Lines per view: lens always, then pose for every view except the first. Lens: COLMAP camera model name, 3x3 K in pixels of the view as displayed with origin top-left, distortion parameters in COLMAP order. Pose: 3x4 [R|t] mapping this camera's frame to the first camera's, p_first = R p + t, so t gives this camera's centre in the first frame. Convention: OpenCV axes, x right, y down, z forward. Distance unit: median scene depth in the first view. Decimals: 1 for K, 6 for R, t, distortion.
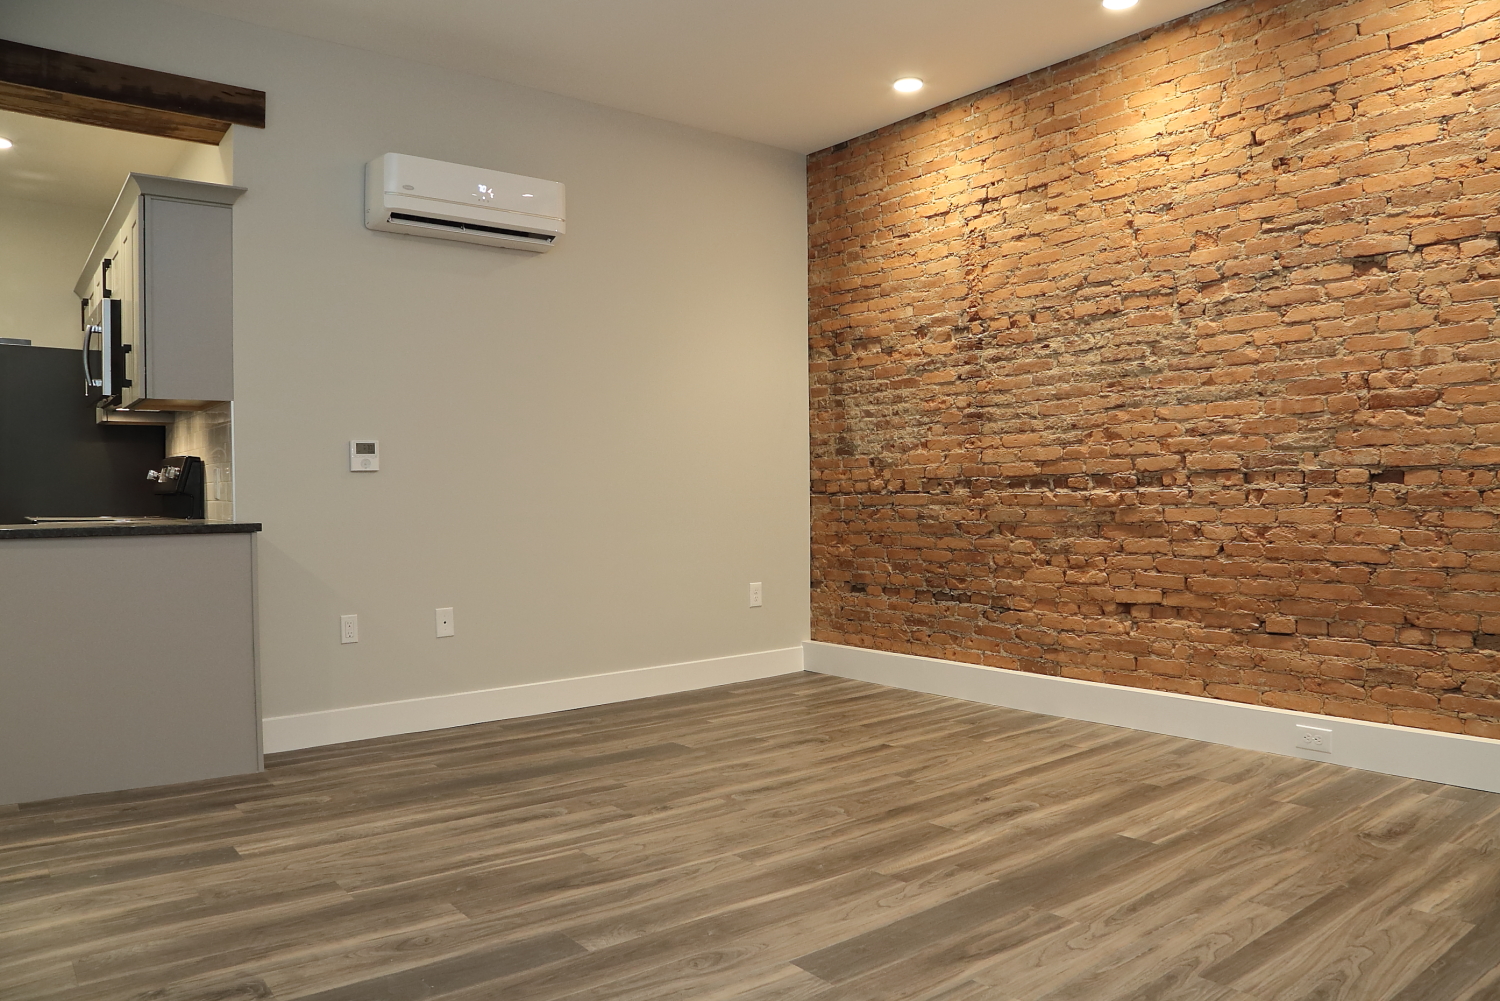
lens RADIAL K [[1111.2, 0, 752.9], [0, 1111.2, 495.8], [0, 0, 1]] dist [-0.120831, 0.048697]
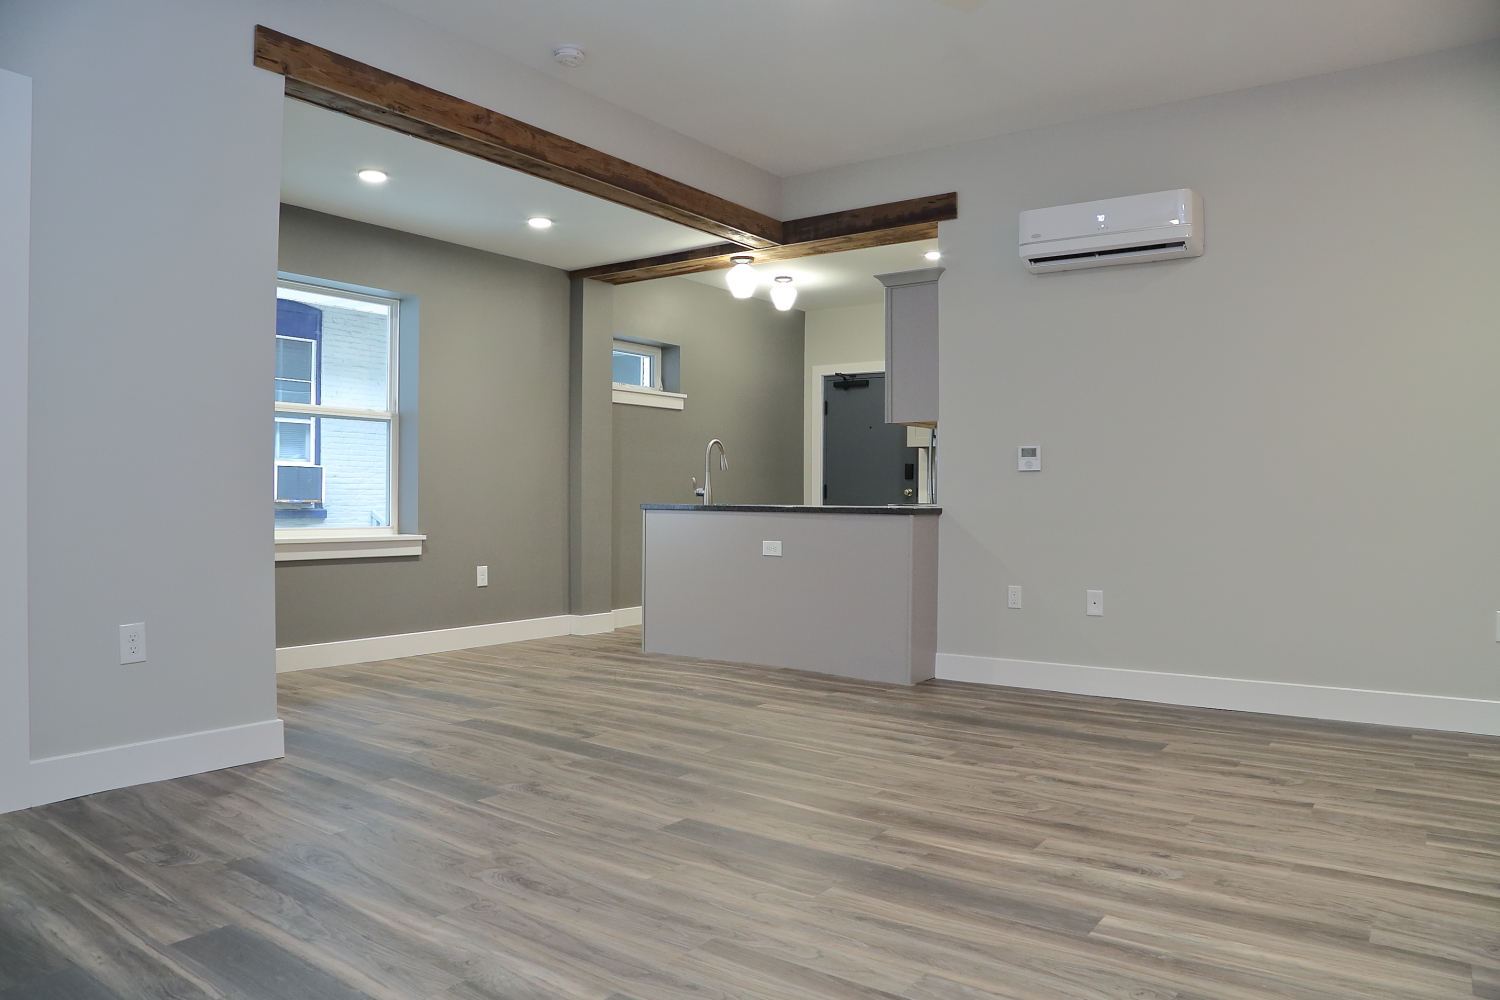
lens RADIAL K [[1111.2, 0, 749.2], [0, 1111.2, 496.9], [0, 0, 1]] dist [-0.120831, 0.048697]
pose [[0.206223, 0.012971, -0.978419, 0.993034], [-0.013428, 0.999855, 0.010425, -0.002597], [0.978413, 0.010988, 0.206368, 0.537605]]
